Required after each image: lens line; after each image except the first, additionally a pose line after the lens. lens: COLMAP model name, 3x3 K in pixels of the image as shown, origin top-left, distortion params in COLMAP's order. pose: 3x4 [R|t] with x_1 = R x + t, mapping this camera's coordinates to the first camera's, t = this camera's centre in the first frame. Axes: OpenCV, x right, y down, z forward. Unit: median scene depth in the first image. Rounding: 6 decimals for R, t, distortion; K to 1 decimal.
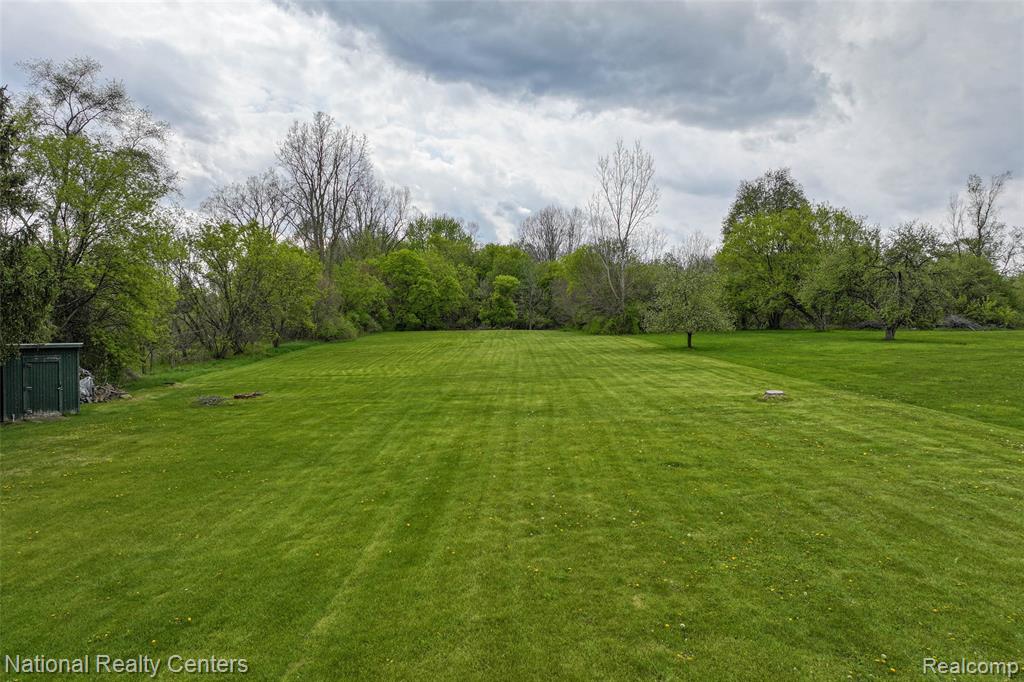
lens RADIAL K [[709.2, 0, 510.7], [0, 709.2, 335.1], [0, 0, 1]] dist [0.004027, 0.004486]
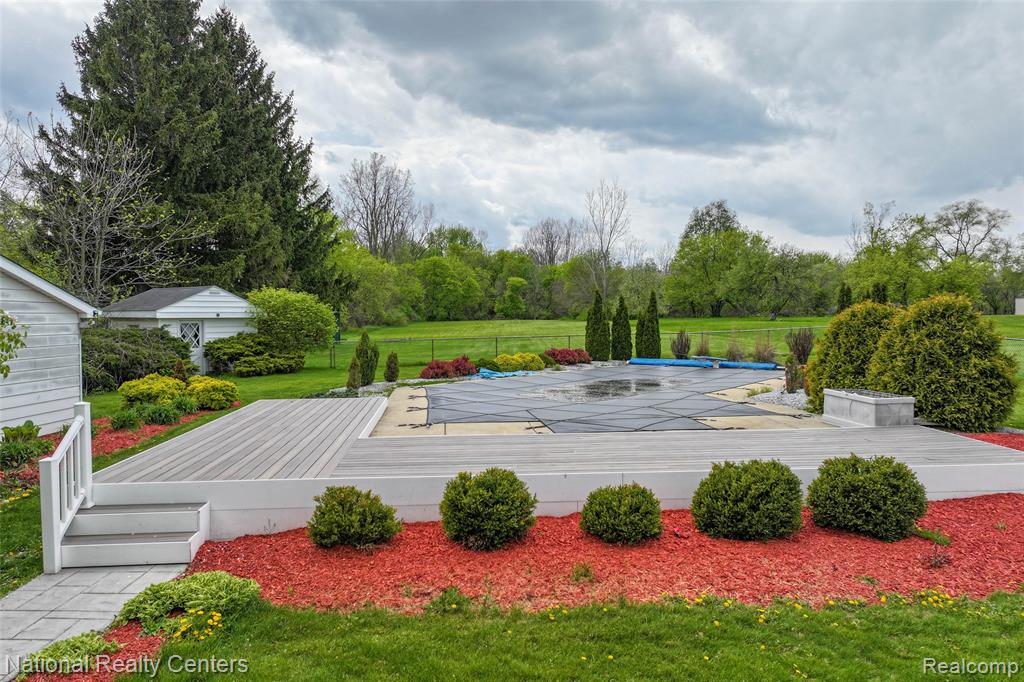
lens RADIAL K [[718.5, 0, 512.5], [0, 718.5, 337.8], [0, 0, 1]] dist [0.002895, 0.007766]
pose [[0.999983, -0.000859, 0.005796, -0.019339], [0.000841, 0.999995, 0.002995, 0.018708], [-0.005798, -0.002990, 0.999979, -0.266281]]
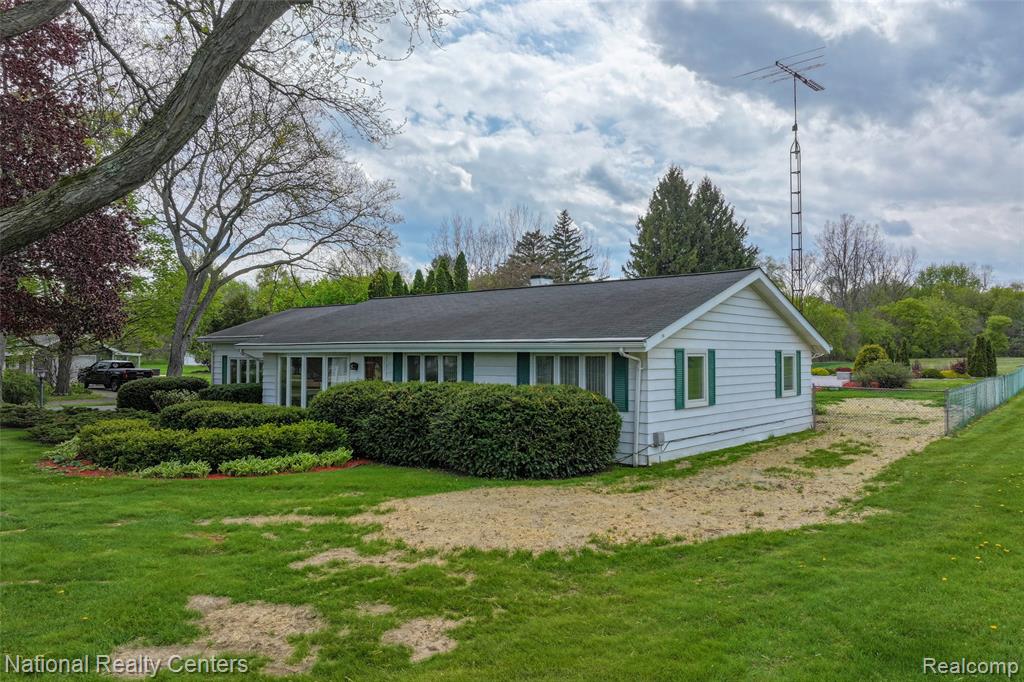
lens RADIAL K [[718.5, 0, 512.5], [0, 718.5, 337.8], [0, 0, 1]] dist [0.002895, 0.007766]
pose [[0.780101, -0.011750, -0.625543, 0.114494], [-0.019764, 0.998862, -0.043409, 0.028207], [0.625341, 0.046227, 0.778981, -0.528673]]
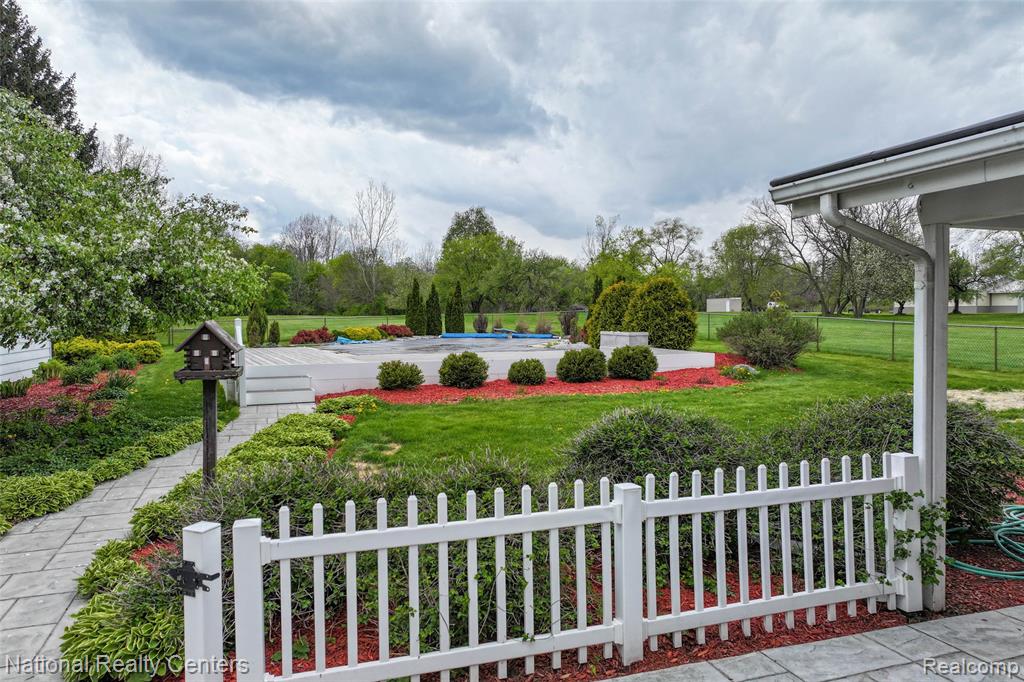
lens RADIAL K [[709.2, 0, 510.7], [0, 709.2, 335.1], [0, 0, 1]] dist [0.004027, 0.004486]
pose [[0.941627, -0.006387, 0.336597, -0.044732], [0.005832, 0.999979, 0.002661, 0.024800], [-0.336608, -0.000543, 0.941645, -0.306040]]
